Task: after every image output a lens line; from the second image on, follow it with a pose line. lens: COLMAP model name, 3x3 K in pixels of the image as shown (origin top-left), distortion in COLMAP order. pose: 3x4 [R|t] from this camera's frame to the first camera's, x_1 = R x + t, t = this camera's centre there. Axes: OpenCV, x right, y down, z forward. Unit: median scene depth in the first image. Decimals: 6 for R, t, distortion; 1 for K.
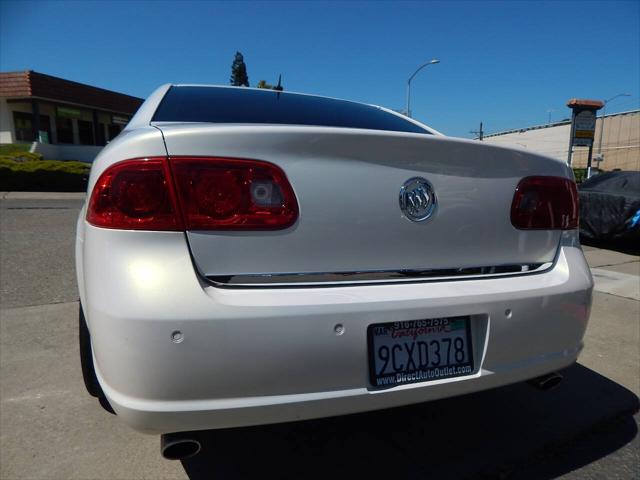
lens RADIAL K [[429.8, 0, 318.5], [0, 429.8, 235.8], [0, 0, 1]] dist [0.014685, -0.011182]
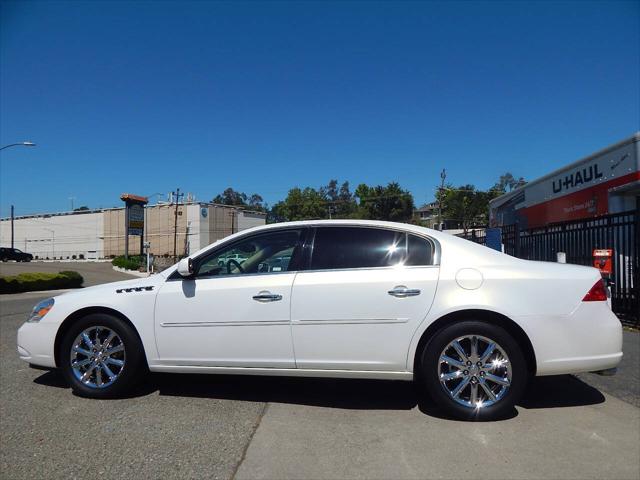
lens RADIAL K [[429.8, 0, 321.5], [0, 429.8, 237.8], [0, 0, 1]] dist [0.014685, -0.011182]
pose [[0.516477, 0.011921, 0.856218, -0.176348], [0.150410, 0.983094, -0.104416, -0.018789], [-0.842988, 0.182713, 0.505953, 0.044426]]
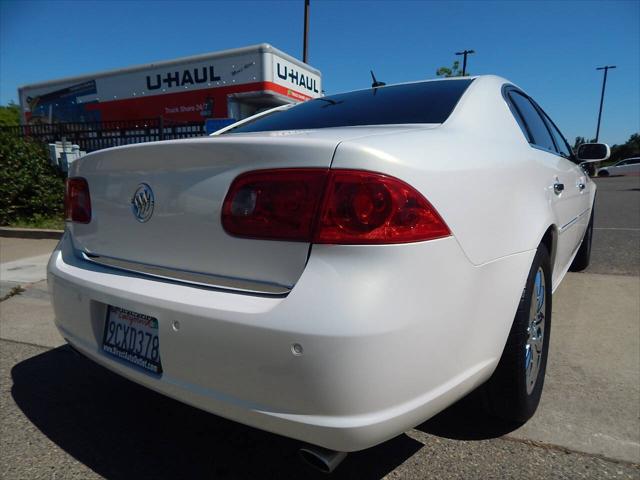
lens RADIAL K [[431.4, 0, 324.7], [0, 431.4, 235.1], [0, 0, 1]] dist [0.009688, -0.004688]
pose [[-0.589490, -0.145762, 0.794516, -0.094642], [0.107510, 0.960676, 0.256013, -0.031859], [-0.800589, 0.236335, -0.550638, 0.204332]]
